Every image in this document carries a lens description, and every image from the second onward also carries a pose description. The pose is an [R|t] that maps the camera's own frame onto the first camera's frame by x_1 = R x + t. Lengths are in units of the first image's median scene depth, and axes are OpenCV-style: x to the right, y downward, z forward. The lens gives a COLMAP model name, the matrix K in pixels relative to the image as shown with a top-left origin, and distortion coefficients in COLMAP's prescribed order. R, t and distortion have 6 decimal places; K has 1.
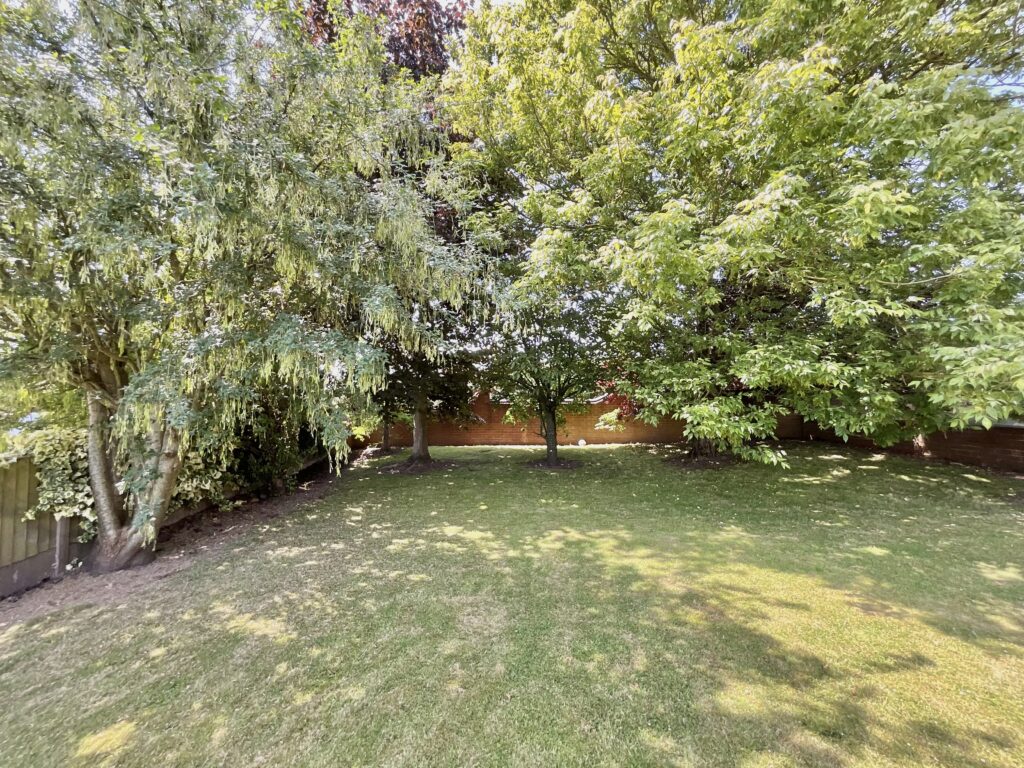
lens RADIAL K [[416.6, 0, 512.4], [0, 416.6, 382.5], [0, 0, 1]] dist [-0.000416, 0.001686]
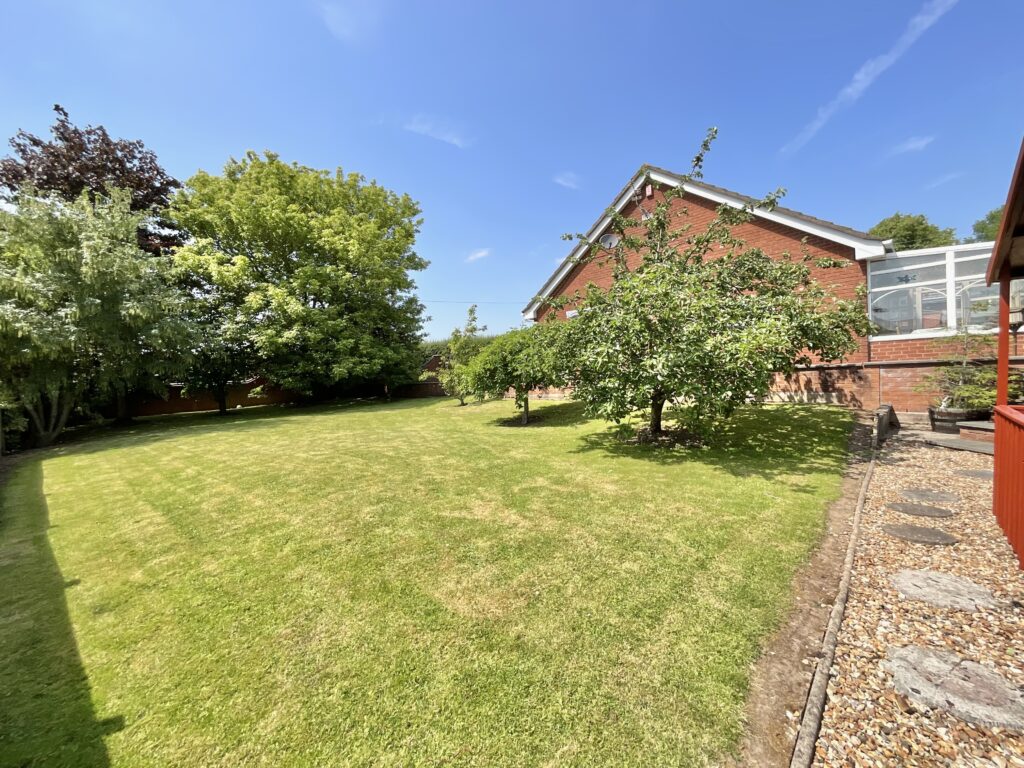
lens RADIAL K [[416.6, 0, 512.9], [0, 416.6, 382.1], [0, 0, 1]] dist [-0.000416, 0.001686]
pose [[0.723332, -0.007657, 0.690458, -0.526146], [0.004998, 0.999970, 0.005854, 0.068611], [-0.690482, -0.000783, 0.723349, -2.593008]]
